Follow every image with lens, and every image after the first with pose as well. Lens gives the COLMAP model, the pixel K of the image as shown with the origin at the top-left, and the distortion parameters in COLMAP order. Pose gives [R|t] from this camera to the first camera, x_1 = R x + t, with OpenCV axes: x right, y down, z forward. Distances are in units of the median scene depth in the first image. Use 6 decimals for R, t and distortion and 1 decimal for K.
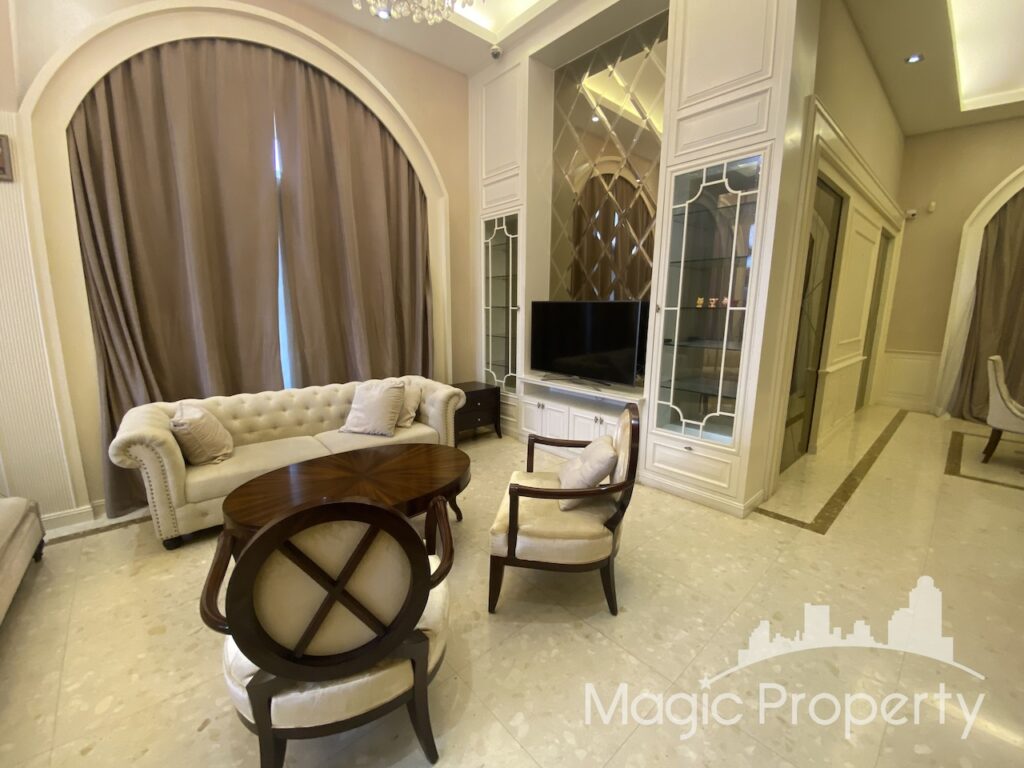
lens RADIAL K [[415.6, 0, 511.1], [0, 415.6, 387.5], [0, 0, 1]] dist [0.012615, -0.013950]
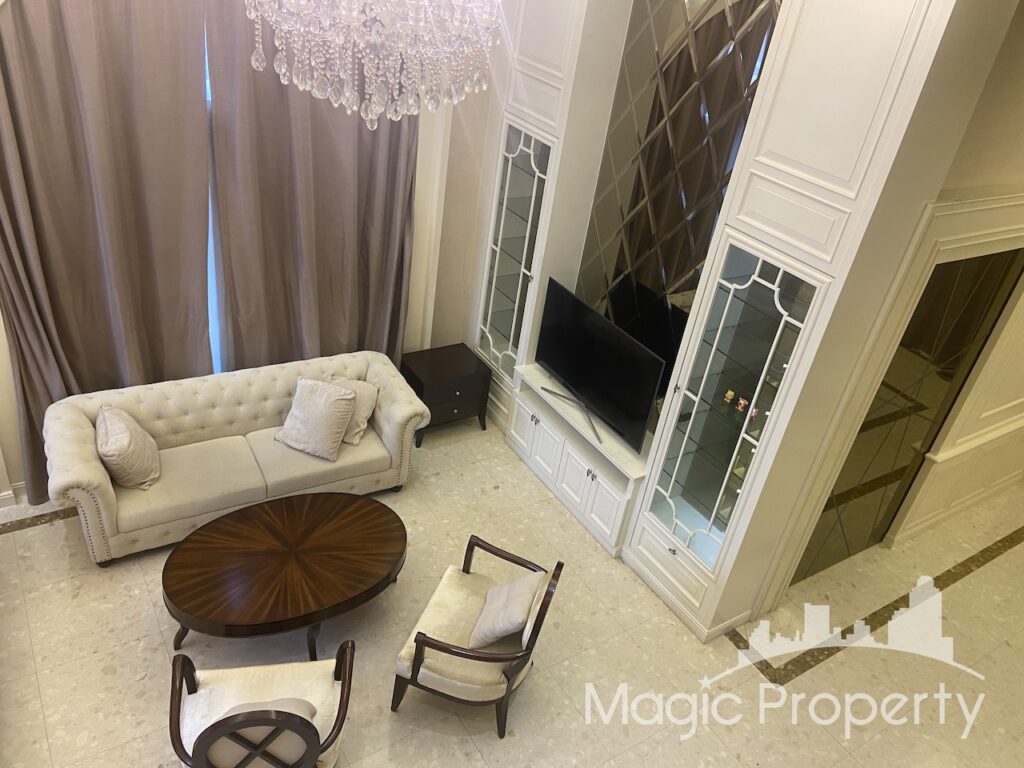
lens RADIAL K [[769.9, 0, 511.0], [0, 769.9, 381.6], [0, 0, 1]] dist [0.089033, -0.078113]
pose [[0.978888, 0.192784, -0.067923, 0.147290], [-0.157176, 0.922394, 0.352825, -0.669395], [0.130670, -0.334700, 0.933221, -0.387049]]
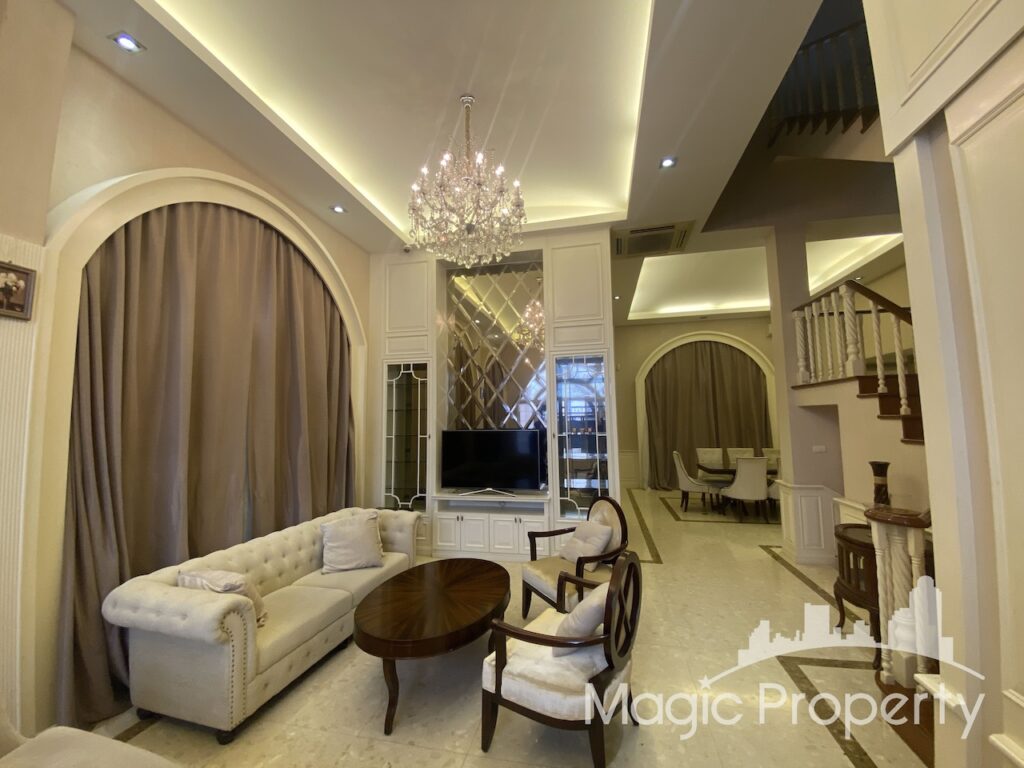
lens RADIAL K [[414.3, 0, 512.7], [0, 414.3, 381.5], [0, 0, 1]] dist [0.027627, -0.021484]
pose [[0.808322, 0.033823, 0.587768, -0.687511], [0.132068, 0.962488, -0.237011, -0.040264], [-0.573736, 0.269207, 0.773534, -0.149226]]
